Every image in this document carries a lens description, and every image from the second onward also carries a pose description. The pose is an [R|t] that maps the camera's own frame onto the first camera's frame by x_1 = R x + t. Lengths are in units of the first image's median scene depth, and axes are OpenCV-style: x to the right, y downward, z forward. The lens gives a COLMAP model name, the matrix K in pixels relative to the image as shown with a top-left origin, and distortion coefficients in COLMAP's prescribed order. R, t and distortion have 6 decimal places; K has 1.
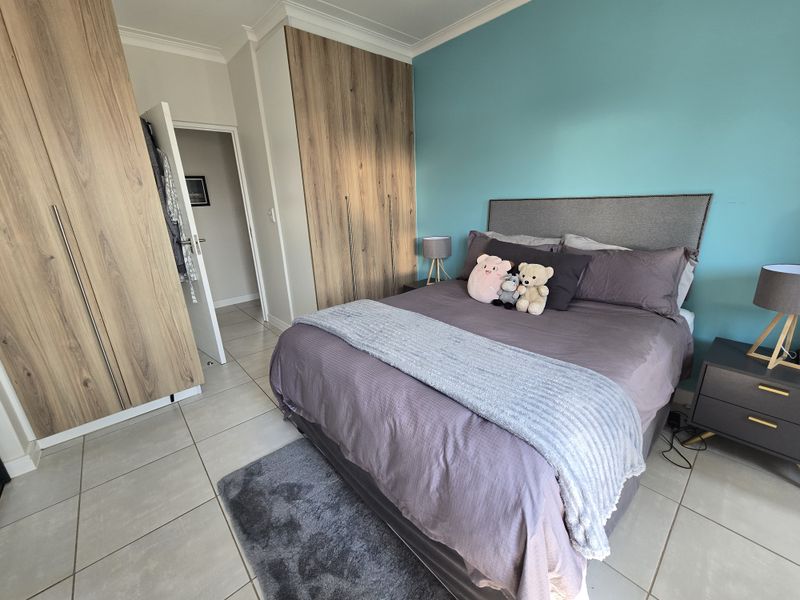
lens RADIAL K [[328.4, 0, 403.9], [0, 328.4, 300.6], [0, 0, 1]] dist [-0.001411, -0.000460]
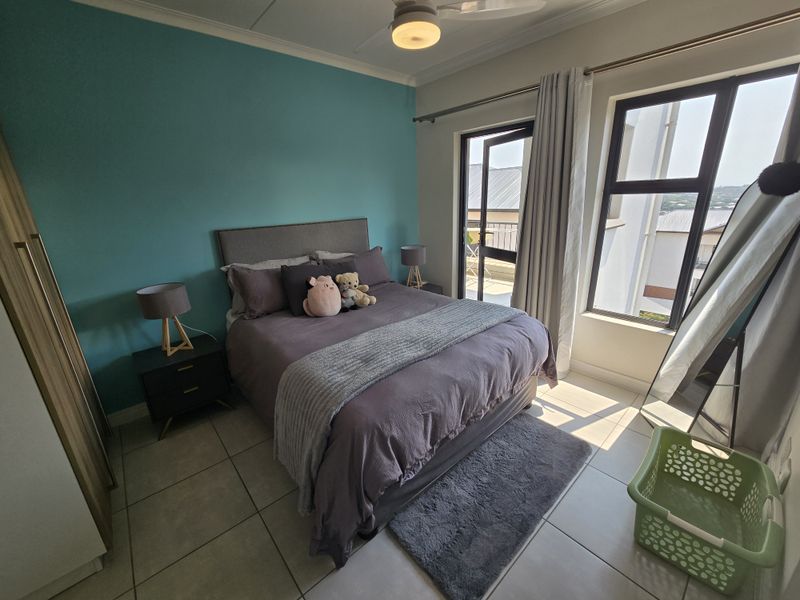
lens RADIAL K [[328.4, 0, 403.9], [0, 328.4, 300.6], [0, 0, 1]] dist [-0.001411, -0.000460]
pose [[0.006294, -0.266468, 0.963823, -0.910000], [0.329251, 0.910651, 0.249618, -0.265848], [-0.944221, 0.315769, 0.093467, 0.698674]]
